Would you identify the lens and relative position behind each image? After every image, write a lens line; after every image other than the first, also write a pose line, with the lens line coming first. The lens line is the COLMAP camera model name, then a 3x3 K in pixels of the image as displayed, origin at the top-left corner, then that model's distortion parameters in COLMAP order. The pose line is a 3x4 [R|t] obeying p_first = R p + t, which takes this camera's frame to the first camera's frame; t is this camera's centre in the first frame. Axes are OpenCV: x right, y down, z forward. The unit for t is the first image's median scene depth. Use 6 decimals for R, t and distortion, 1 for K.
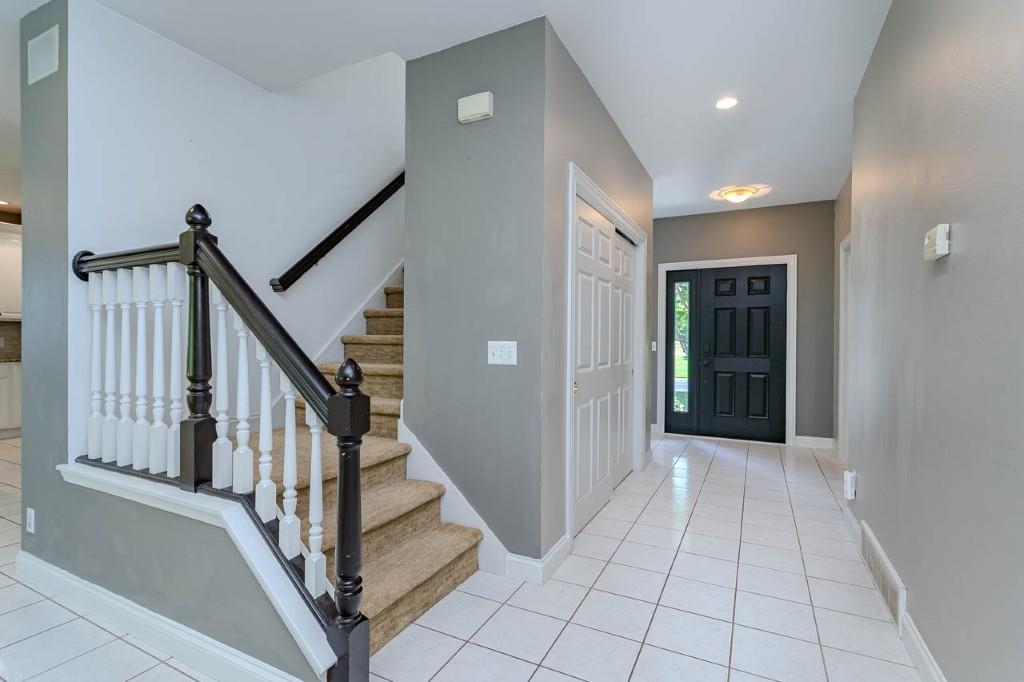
lens RADIAL K [[487.7, 0, 505.4], [0, 487.7, 343.1], [0, 0, 1]] dist [0.002781, 0.000007]
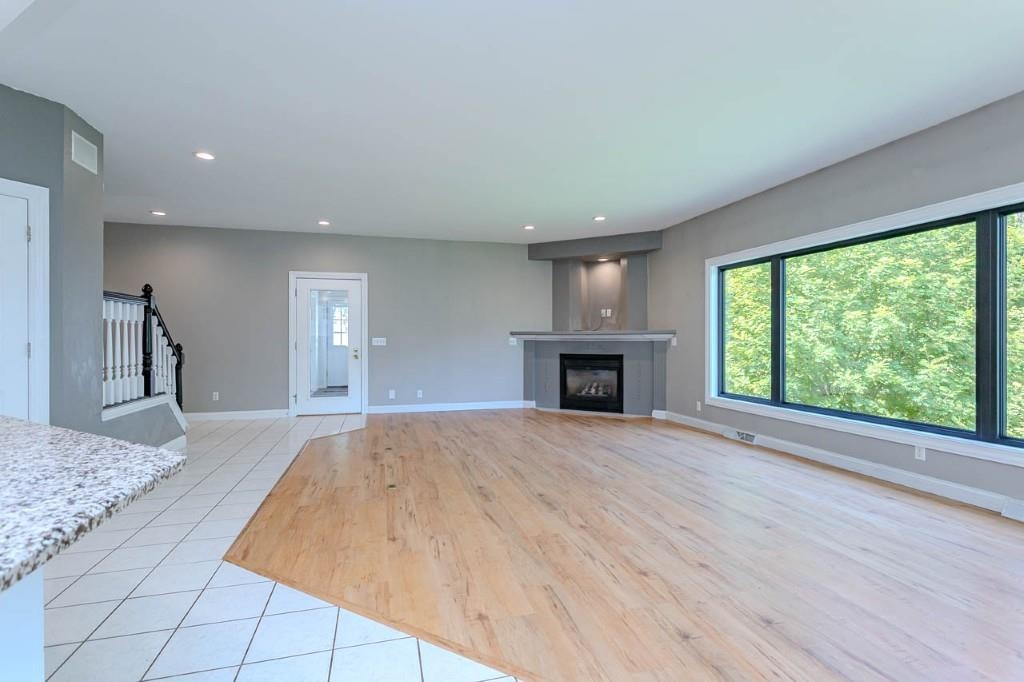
lens RADIAL K [[487.7, 0, 513.2], [0, 487.7, 340.1], [0, 0, 1]] dist [0.002781, 0.000007]
pose [[-0.682044, -0.009697, 0.731247, -2.853522], [-0.002559, 0.999938, 0.010873, -0.021450], [-0.731307, 0.005544, -0.682026, 1.017723]]
